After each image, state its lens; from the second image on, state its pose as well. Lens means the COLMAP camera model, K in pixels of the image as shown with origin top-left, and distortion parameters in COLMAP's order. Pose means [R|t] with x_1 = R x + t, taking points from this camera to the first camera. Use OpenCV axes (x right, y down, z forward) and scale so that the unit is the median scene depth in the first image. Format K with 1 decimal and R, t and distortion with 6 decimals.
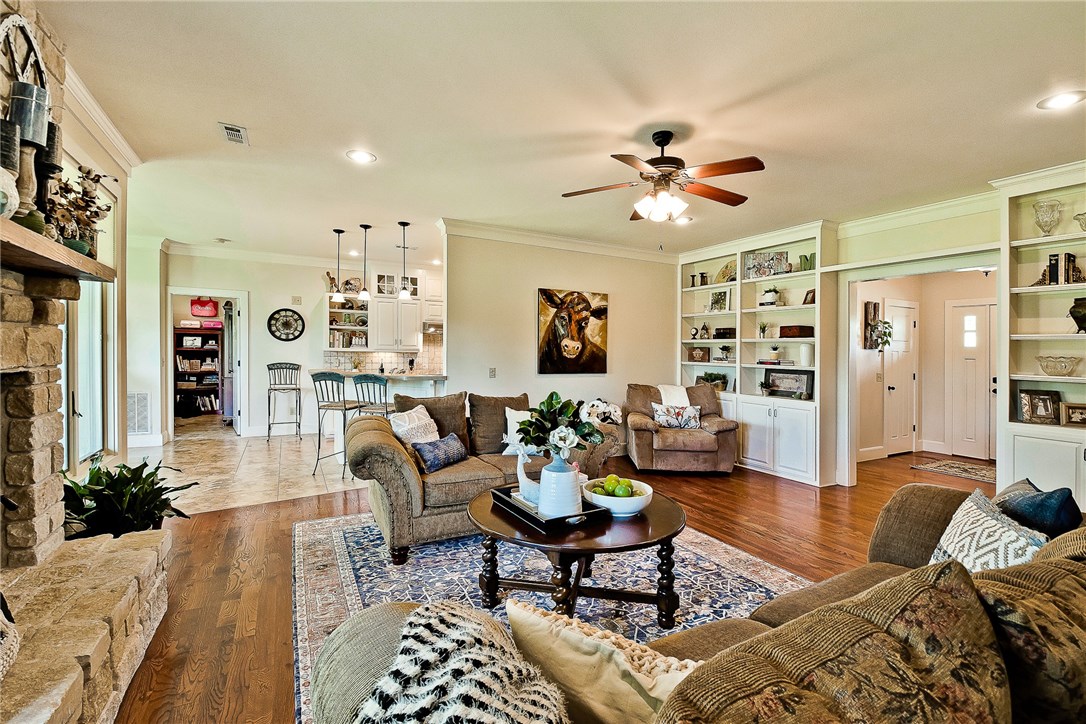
lens RADIAL K [[479.1, 0, 544.6], [0, 479.1, 354.1], [0, 0, 1]] dist [-0.025839, -0.000685]
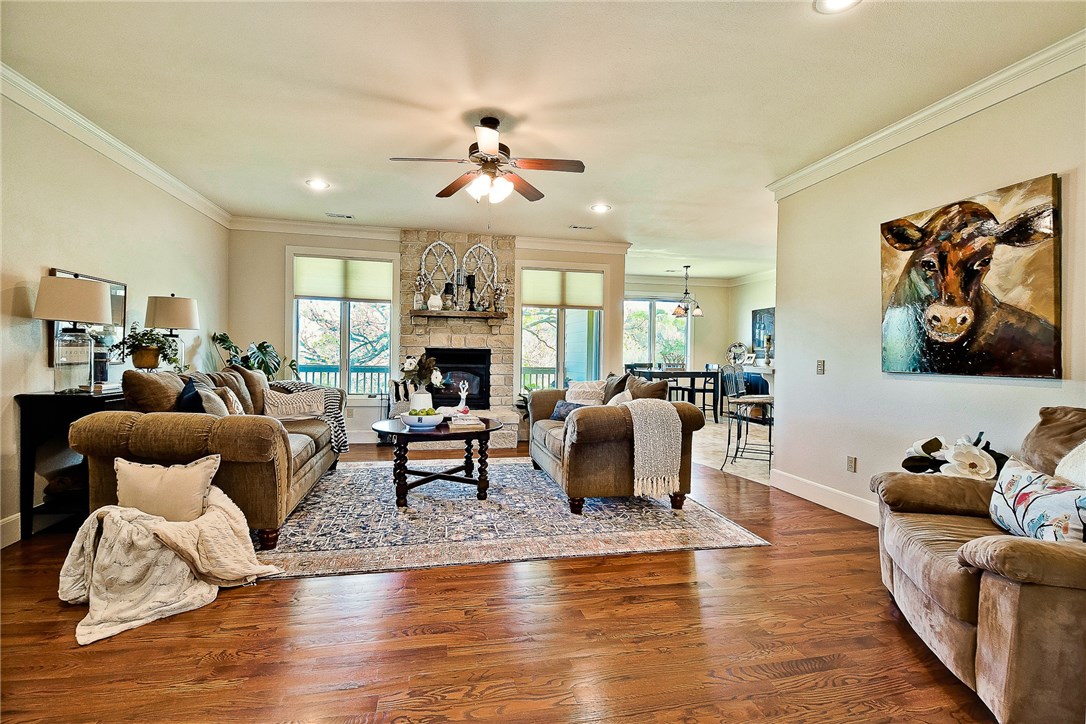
lens RADIAL K [[479.1, 0, 539.6], [0, 479.1, 365.2], [0, 0, 1]] dist [-0.025839, -0.000685]
pose [[-0.302718, 0.008902, -0.953039, 1.280778], [-0.012448, 0.999834, 0.013293, 0.062150], [0.952999, 0.015888, -0.302557, 1.500093]]
